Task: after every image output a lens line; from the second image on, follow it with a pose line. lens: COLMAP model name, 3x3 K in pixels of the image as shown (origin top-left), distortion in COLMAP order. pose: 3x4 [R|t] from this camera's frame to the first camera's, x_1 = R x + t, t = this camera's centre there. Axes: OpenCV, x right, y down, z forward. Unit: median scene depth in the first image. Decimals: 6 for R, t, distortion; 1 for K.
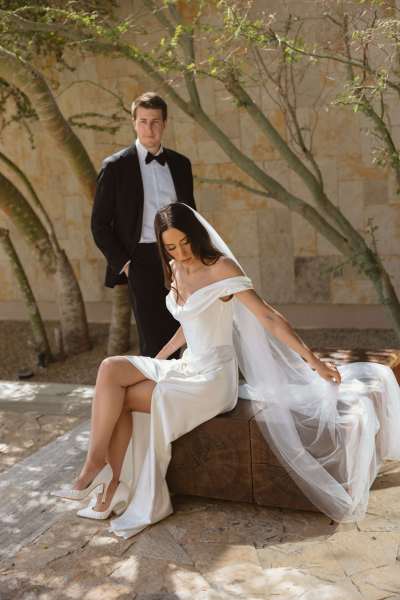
lens RADIAL K [[877.3, 0, 200.0], [0, 877.3, 300.0], [0, 0, 1]] dist [-0.003535, 0.047197]
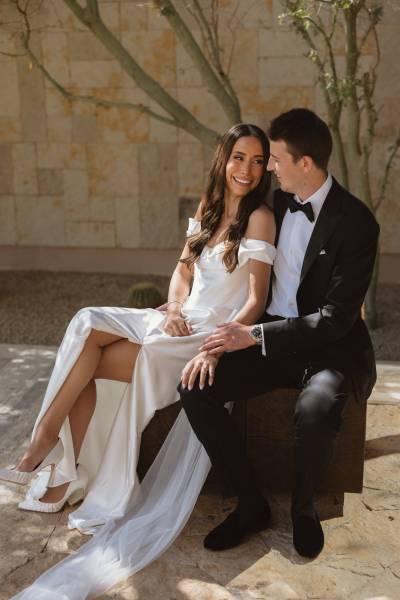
lens RADIAL K [[877.3, 0, 200.0], [0, 877.3, 300.0], [0, 0, 1]] dist [-0.003535, 0.047197]
pose [[0.965598, 0.001729, 0.260035, -0.127976], [-0.016596, 0.998349, 0.054988, 0.007688], [-0.259510, -0.057412, 0.964032, 0.139645]]
